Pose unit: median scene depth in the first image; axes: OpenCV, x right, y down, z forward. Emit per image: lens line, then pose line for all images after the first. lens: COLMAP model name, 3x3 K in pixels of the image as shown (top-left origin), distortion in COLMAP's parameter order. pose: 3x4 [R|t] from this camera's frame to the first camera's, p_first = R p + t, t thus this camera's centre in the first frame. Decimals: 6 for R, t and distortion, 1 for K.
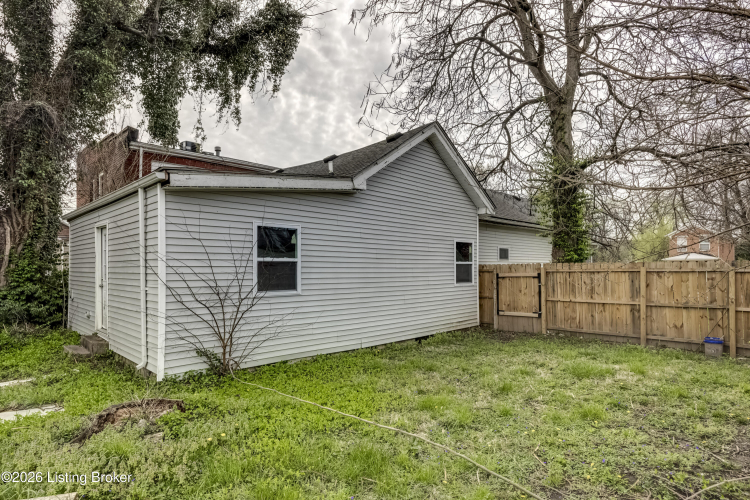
lens RADIAL K [[419.6, 0, 374.5], [0, 419.6, 260.7], [0, 0, 1]] dist [-0.004748, 0.000360]
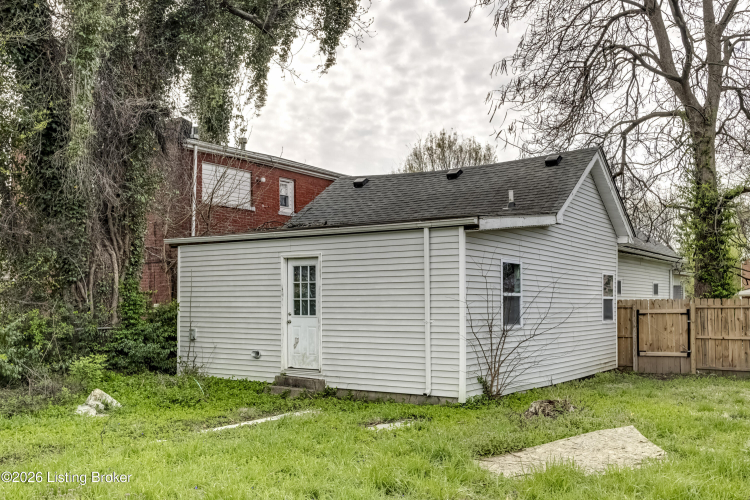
lens RADIAL K [[747.8, 0, 376.1], [0, 747.8, 296.6], [0, 0, 1]] dist [0.012560, 0.000000]
pose [[0.979730, 0.004312, 0.200274, -0.602731], [-0.005214, 0.999978, 0.003978, -0.001863], [-0.200253, -0.004942, 0.979732, -0.479965]]
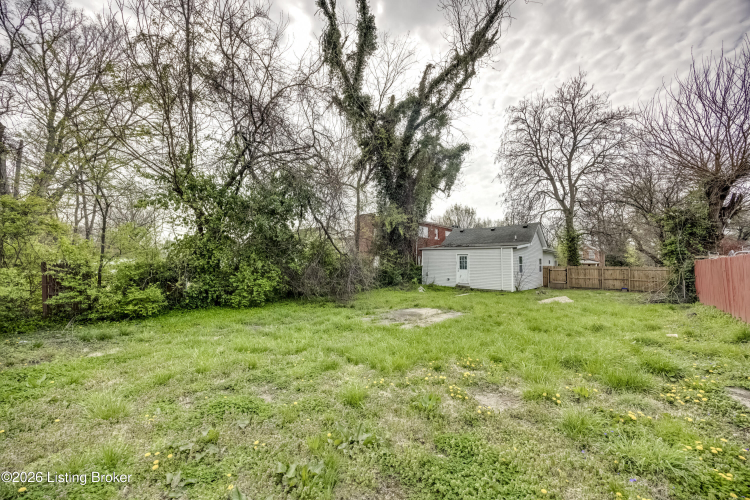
lens RADIAL K [[287.6, 0, 374.4], [0, 287.6, 248.6], [0, 0, 1]] dist [0.001875, 0.000036]
pose [[0.997954, 0.018448, 0.061218, -1.139754], [-0.016238, 0.999205, -0.036412, -0.020327], [-0.061841, 0.035344, 0.997460, -1.035789]]
